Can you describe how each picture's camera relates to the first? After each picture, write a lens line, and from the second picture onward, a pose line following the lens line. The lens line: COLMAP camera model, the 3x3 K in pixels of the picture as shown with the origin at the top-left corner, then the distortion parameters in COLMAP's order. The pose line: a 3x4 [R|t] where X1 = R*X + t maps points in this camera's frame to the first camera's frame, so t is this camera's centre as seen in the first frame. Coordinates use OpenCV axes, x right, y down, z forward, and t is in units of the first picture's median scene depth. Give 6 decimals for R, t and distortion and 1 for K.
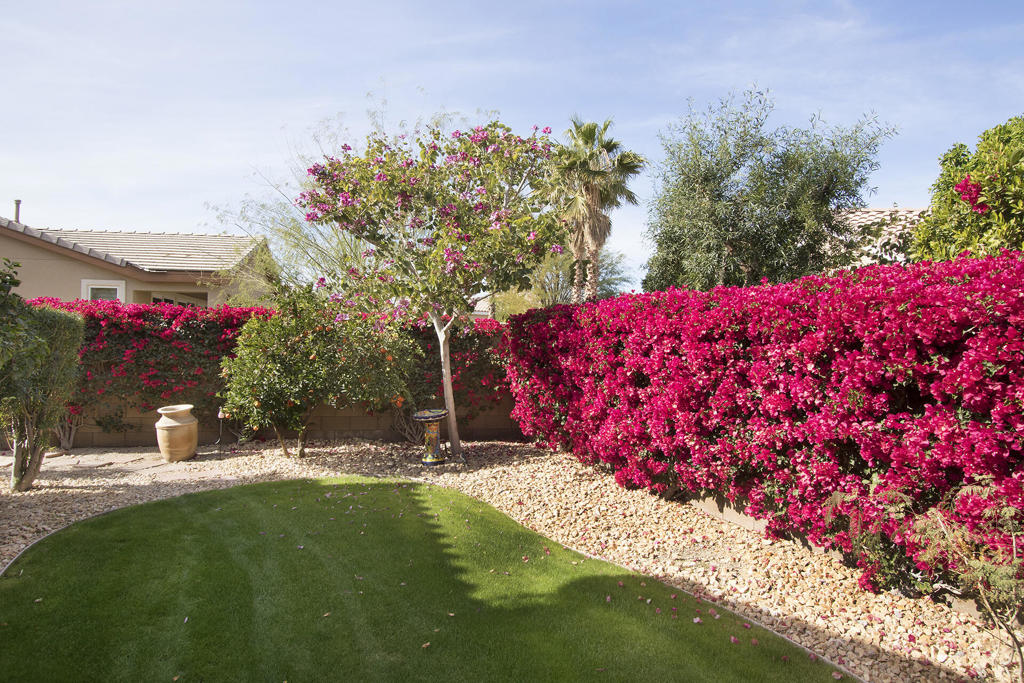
lens RADIAL K [[685.7, 0, 506.7], [0, 685.7, 348.0], [0, 0, 1]] dist [0.050587, 0.000530]
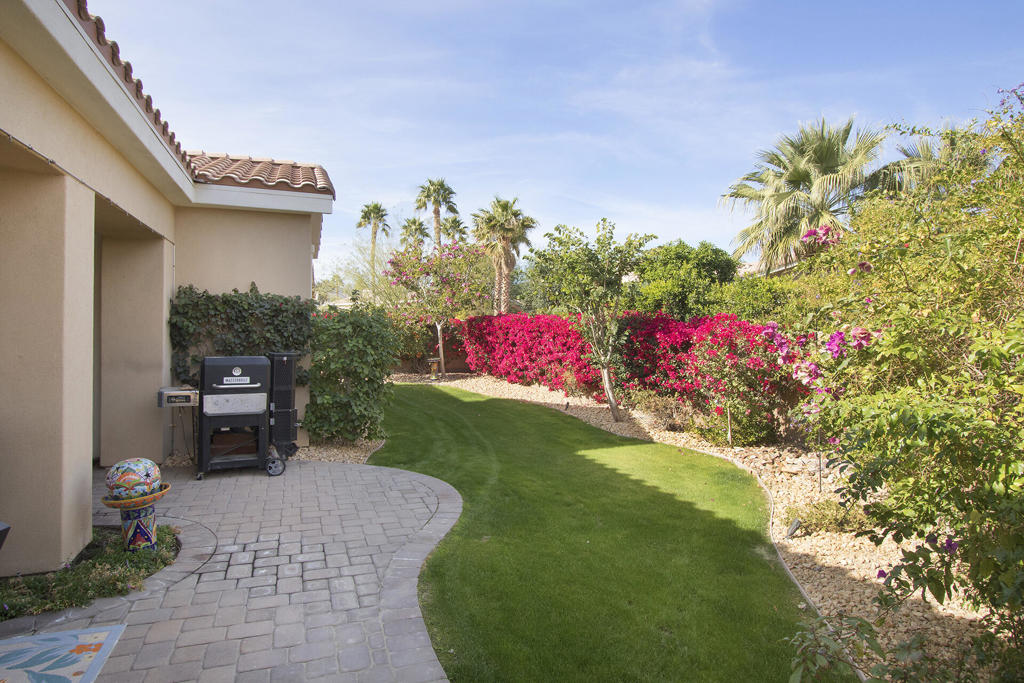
lens RADIAL K [[588.6, 0, 509.2], [0, 588.6, 337.3], [0, 0, 1]] dist [-0.000301, 0.000126]
pose [[0.992611, 0.001329, 0.121332, -0.100702], [-0.003982, 0.999758, 0.021631, -0.028939], [-0.121274, -0.021954, 0.992376, -1.111709]]
